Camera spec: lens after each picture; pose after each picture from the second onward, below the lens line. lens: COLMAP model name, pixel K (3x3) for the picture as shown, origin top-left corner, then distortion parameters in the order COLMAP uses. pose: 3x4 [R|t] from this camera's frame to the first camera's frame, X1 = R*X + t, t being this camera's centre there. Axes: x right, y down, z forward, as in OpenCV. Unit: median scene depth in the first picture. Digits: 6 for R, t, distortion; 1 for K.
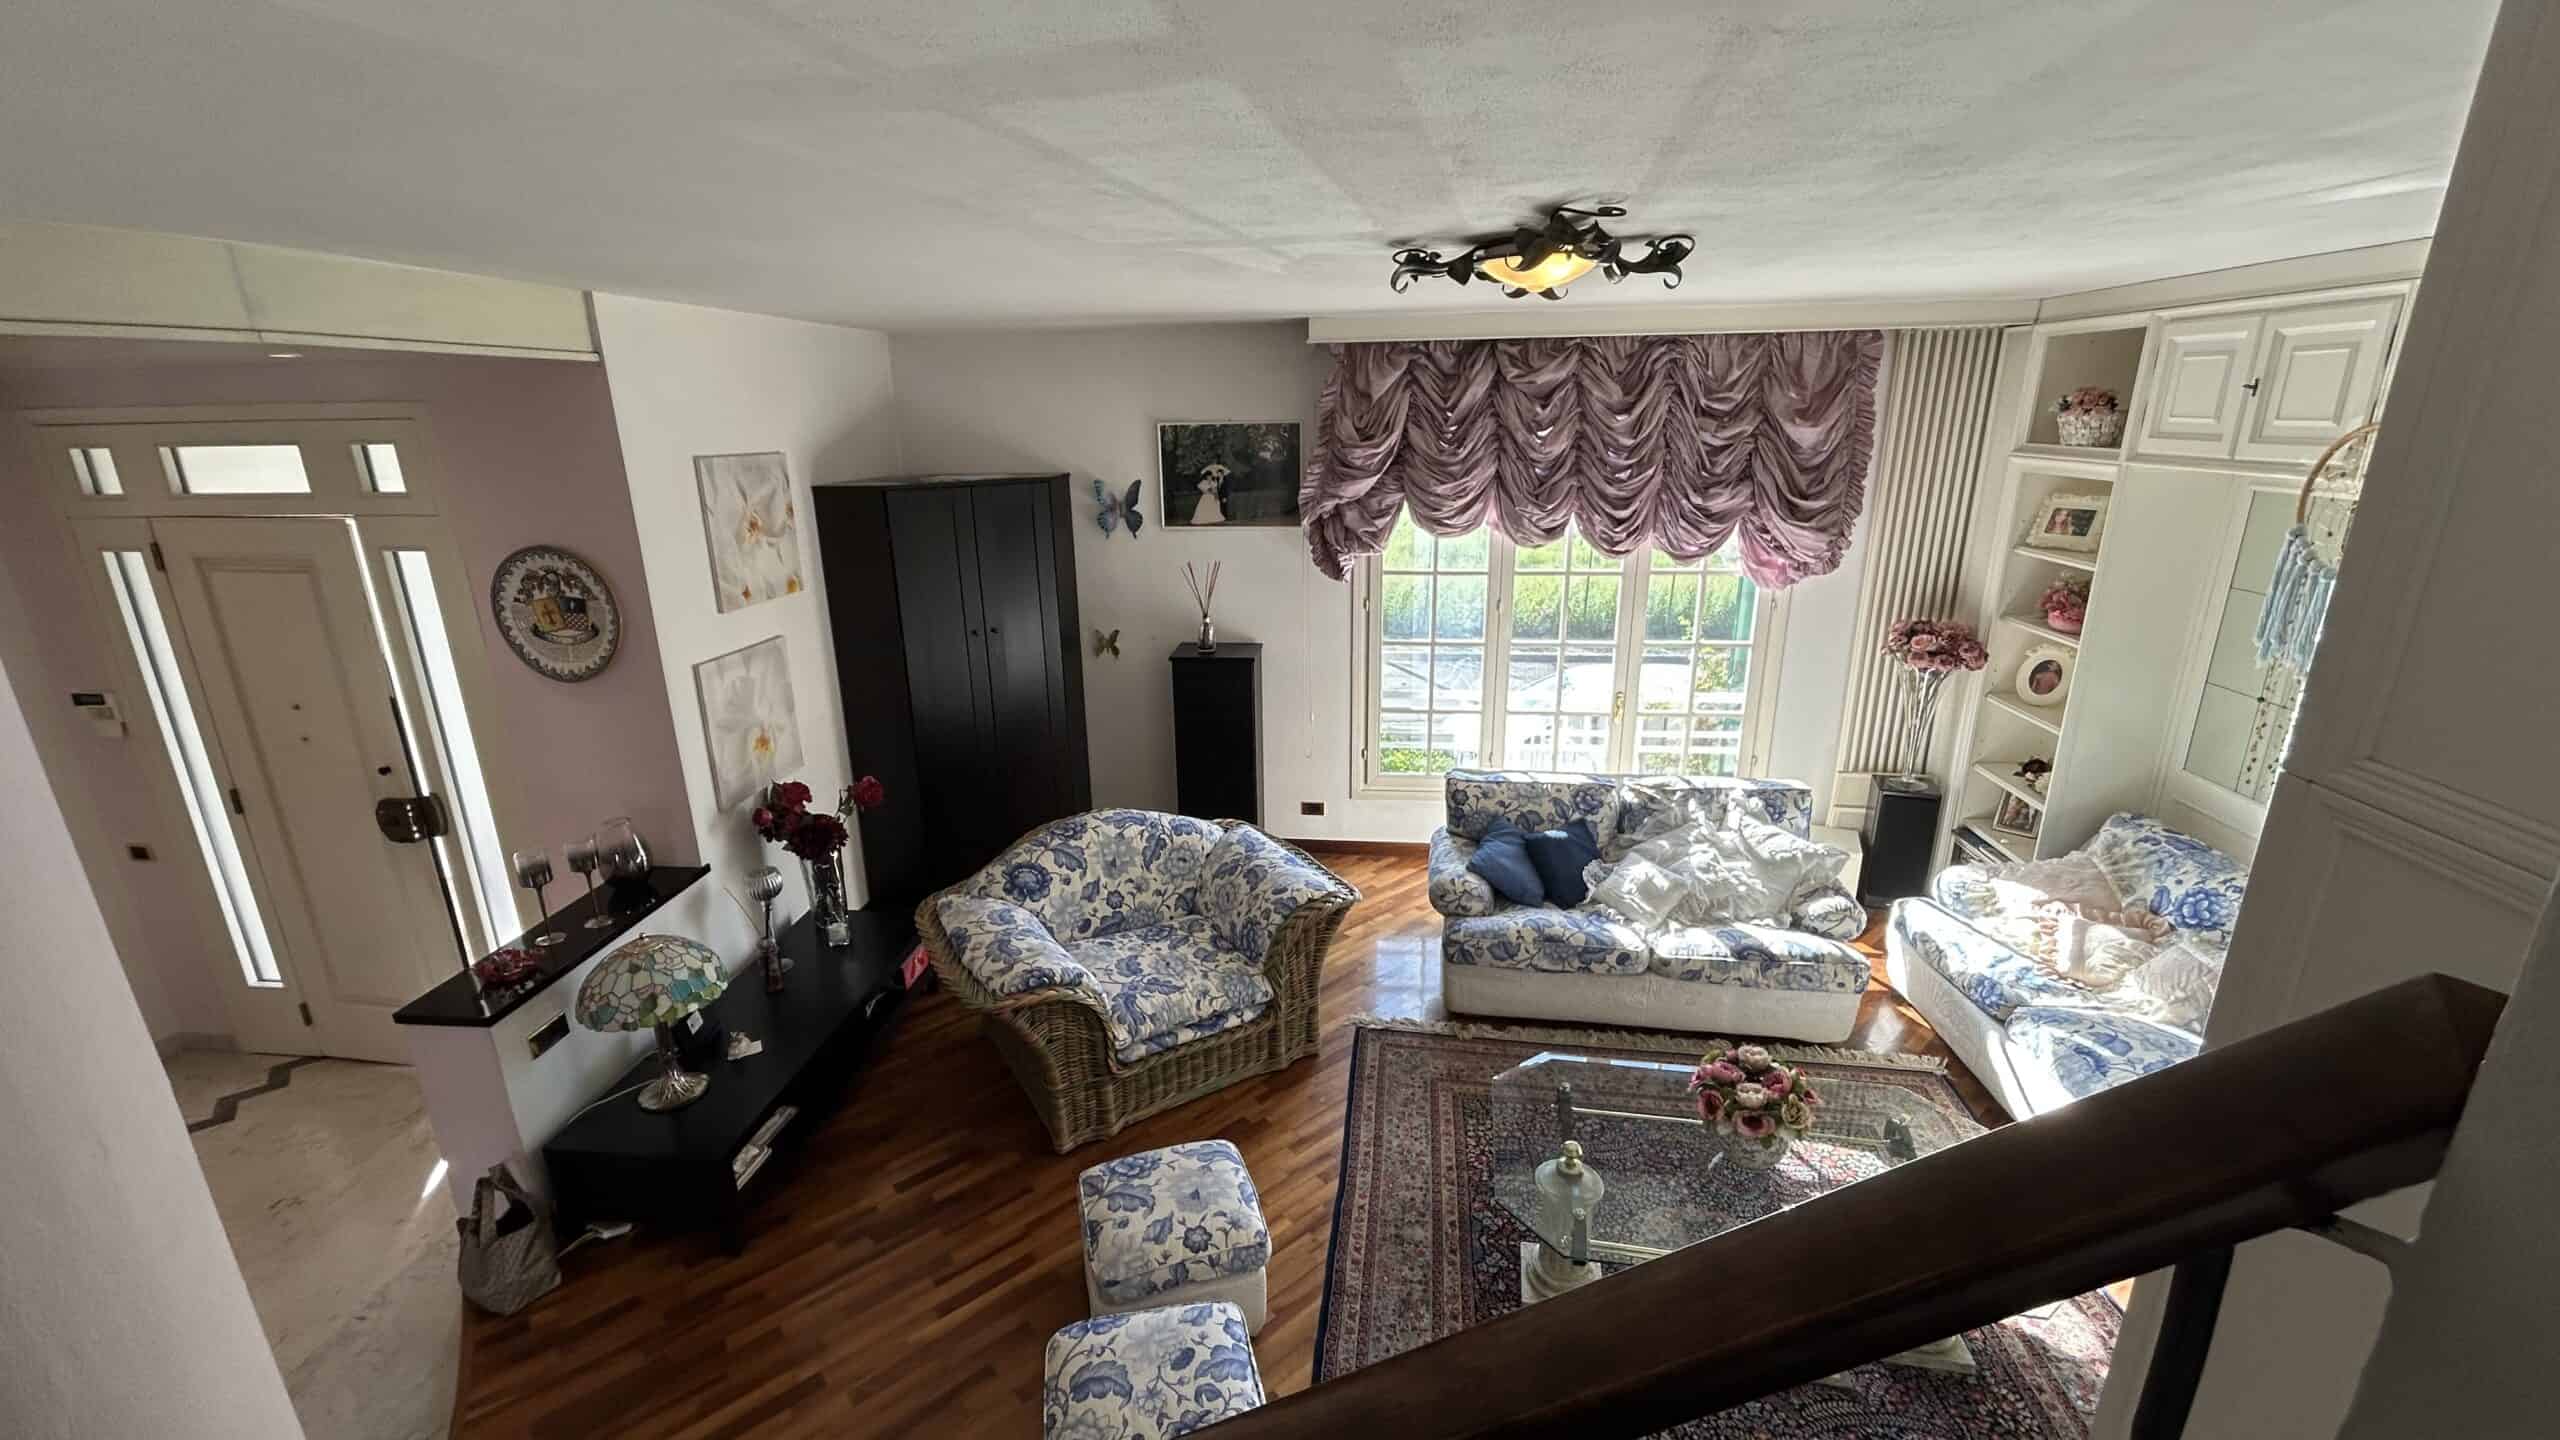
lens RADIAL K [[1037.8, 0, 1272.7], [0, 1037.8, 724.1], [0, 0, 1]] dist [-0.001639, 0.000075]
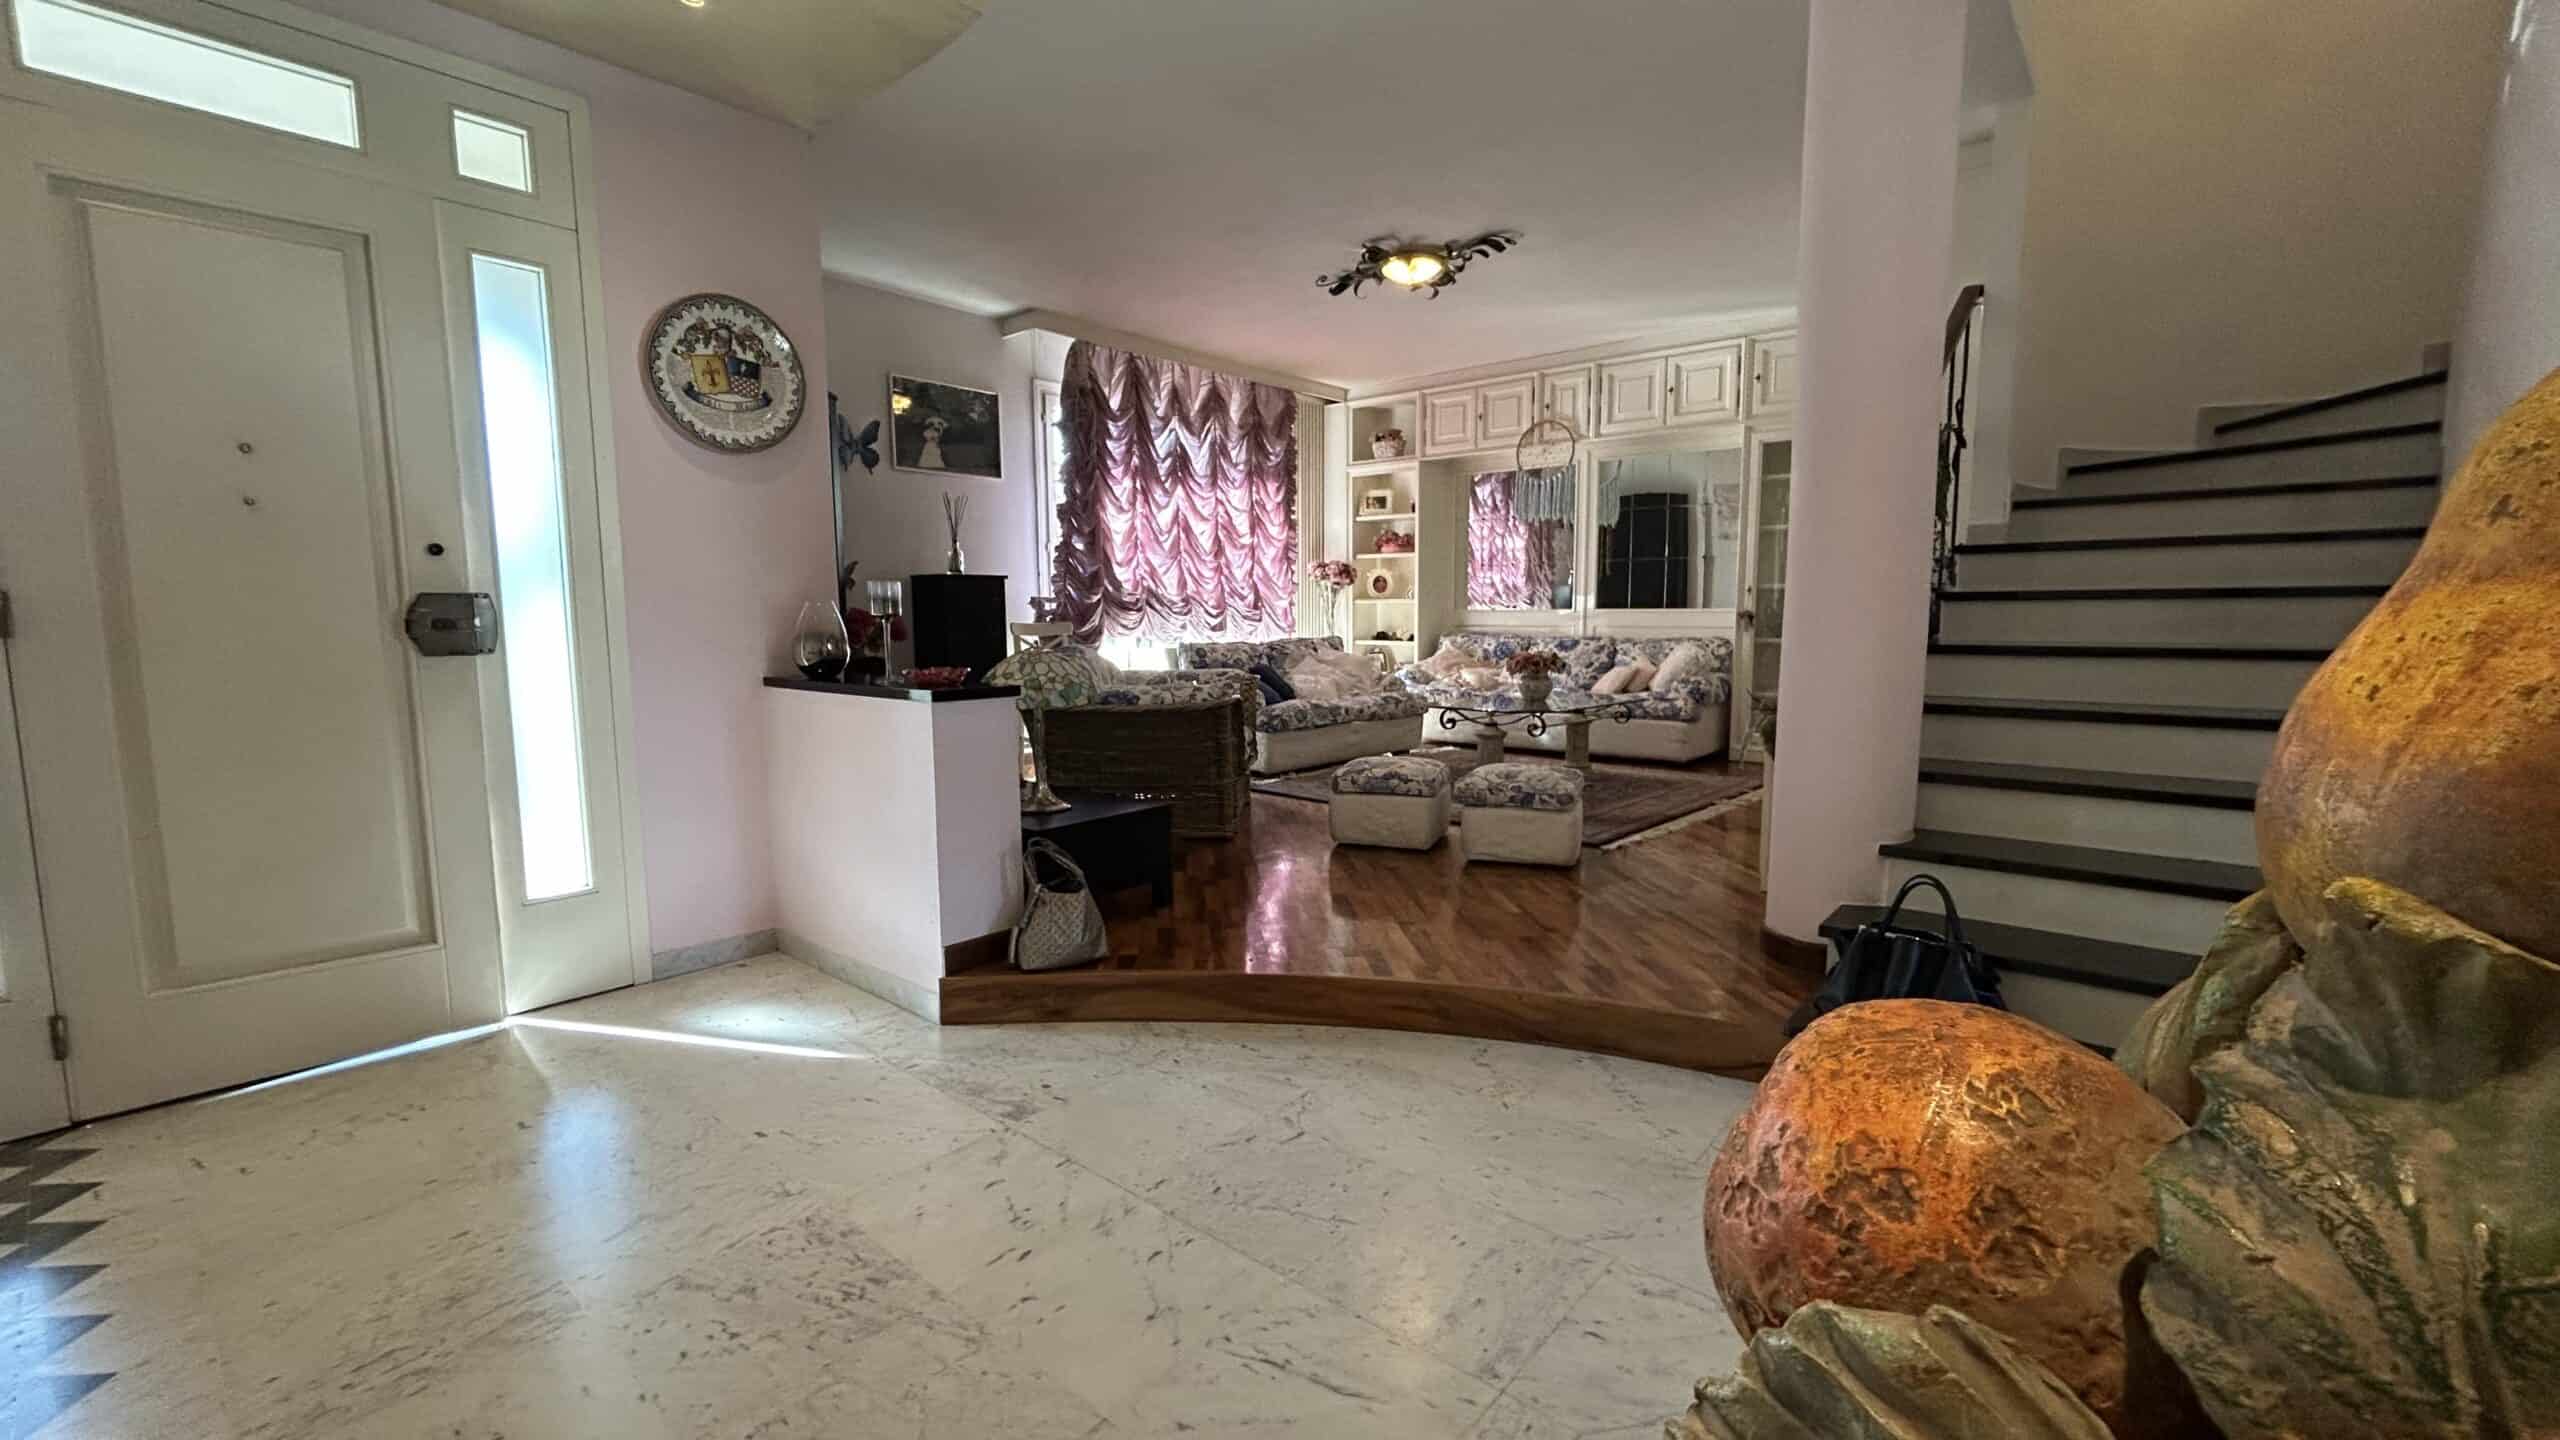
lens RADIAL K [[1037.8, 0, 1272.7], [0, 1037.8, 724.1], [0, 0, 1]] dist [-0.001639, 0.000075]
pose [[0.562909, -0.078522, 0.822781, -1.185636], [0.239759, 0.968186, -0.071633, 0.366677], [-0.790980, 0.237593, 0.563827, 0.185419]]
